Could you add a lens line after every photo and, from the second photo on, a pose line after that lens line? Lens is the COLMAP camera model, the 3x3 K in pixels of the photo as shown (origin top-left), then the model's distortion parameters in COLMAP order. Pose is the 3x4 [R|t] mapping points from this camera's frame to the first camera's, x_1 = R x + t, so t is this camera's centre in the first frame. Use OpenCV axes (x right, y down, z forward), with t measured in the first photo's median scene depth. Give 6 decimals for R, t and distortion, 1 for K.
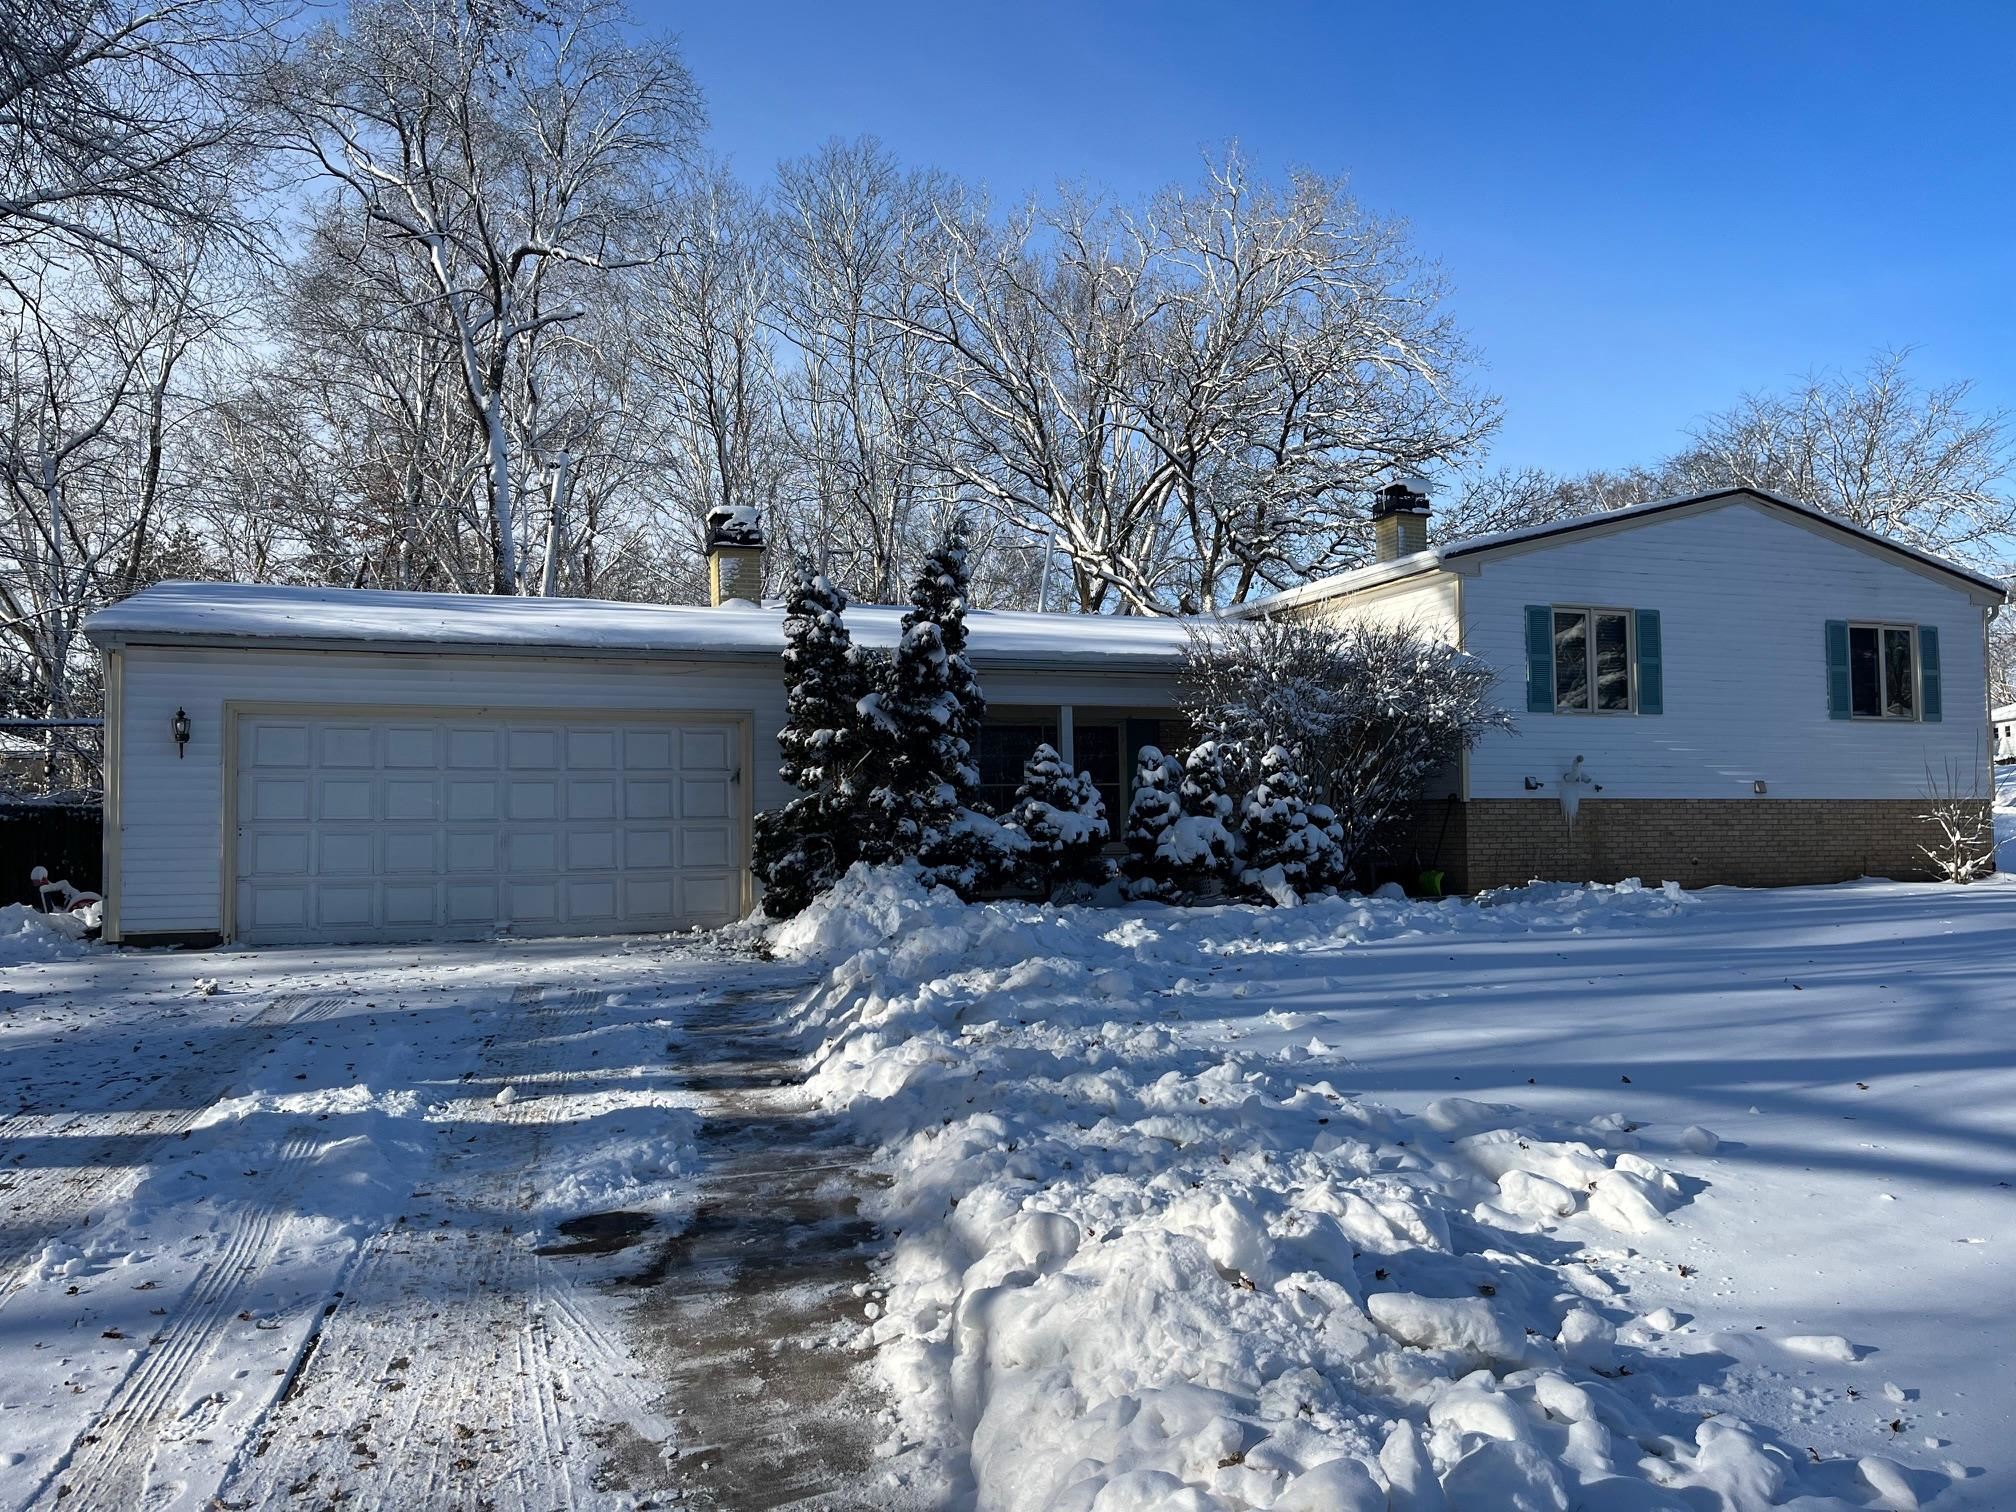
lens RADIAL K [[1378.6, 0, 1002.0], [0, 1378.6, 740.4], [0, 0, 1]] dist [0.066124, -0.066457]
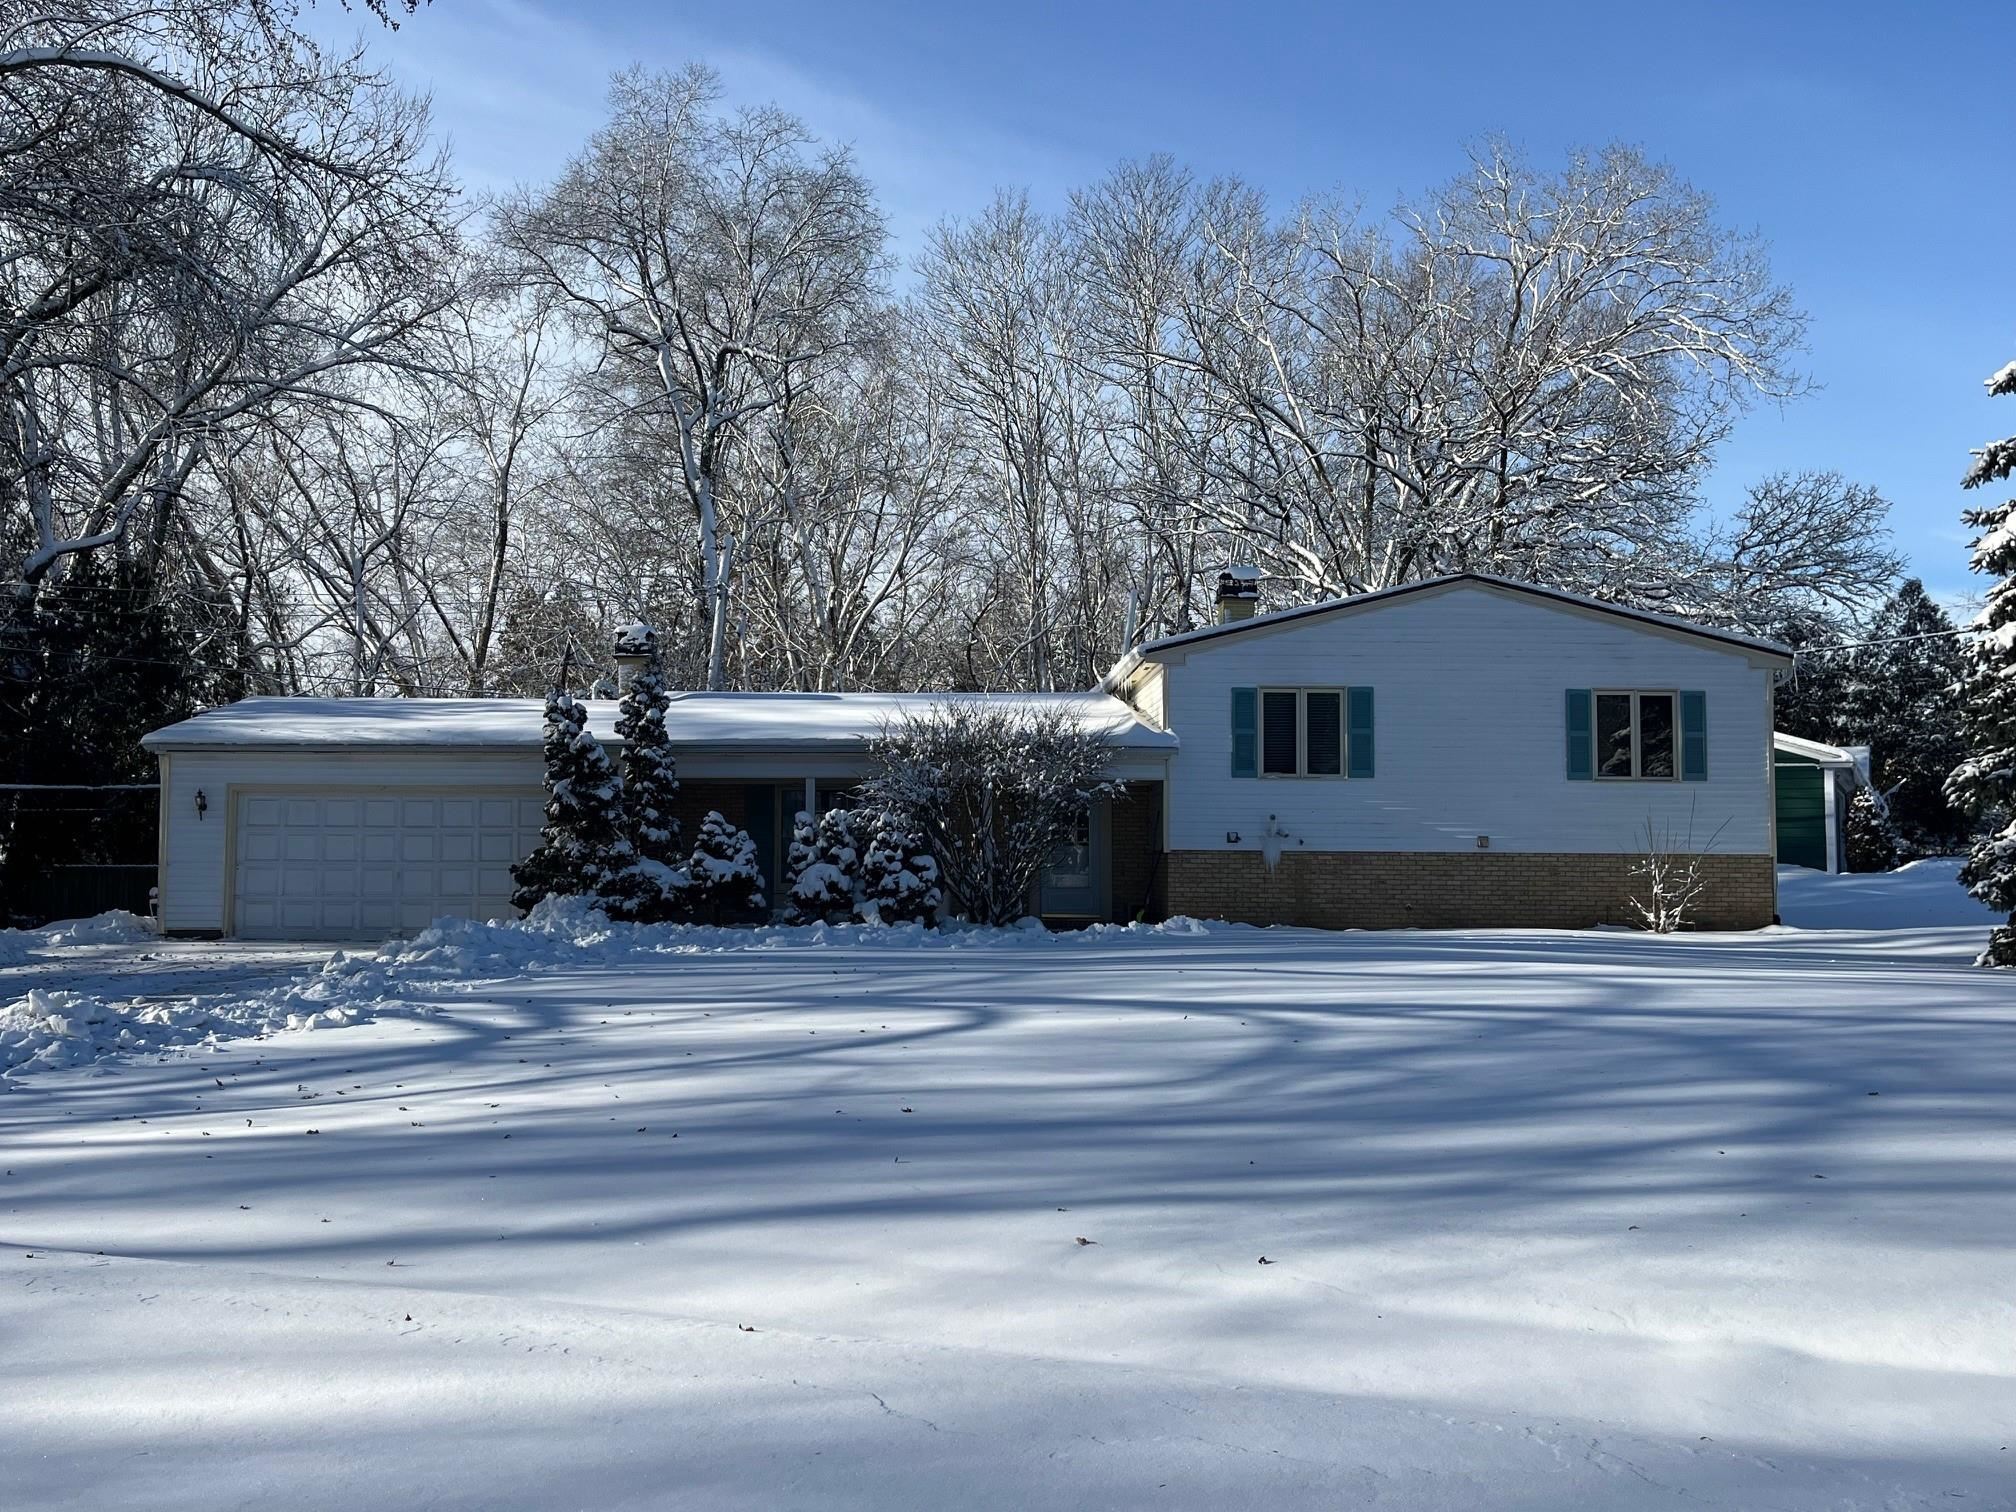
lens RADIAL K [[1528.0, 0, 1014.2], [0, 1528.0, 765.9], [0, 0, 1]] dist [0.076416, -0.095326]
pose [[0.958932, -0.006157, -0.283570, 0.743939], [0.005663, 0.999981, -0.002560, -0.036732], [0.283580, 0.000849, 0.958948, -0.400497]]
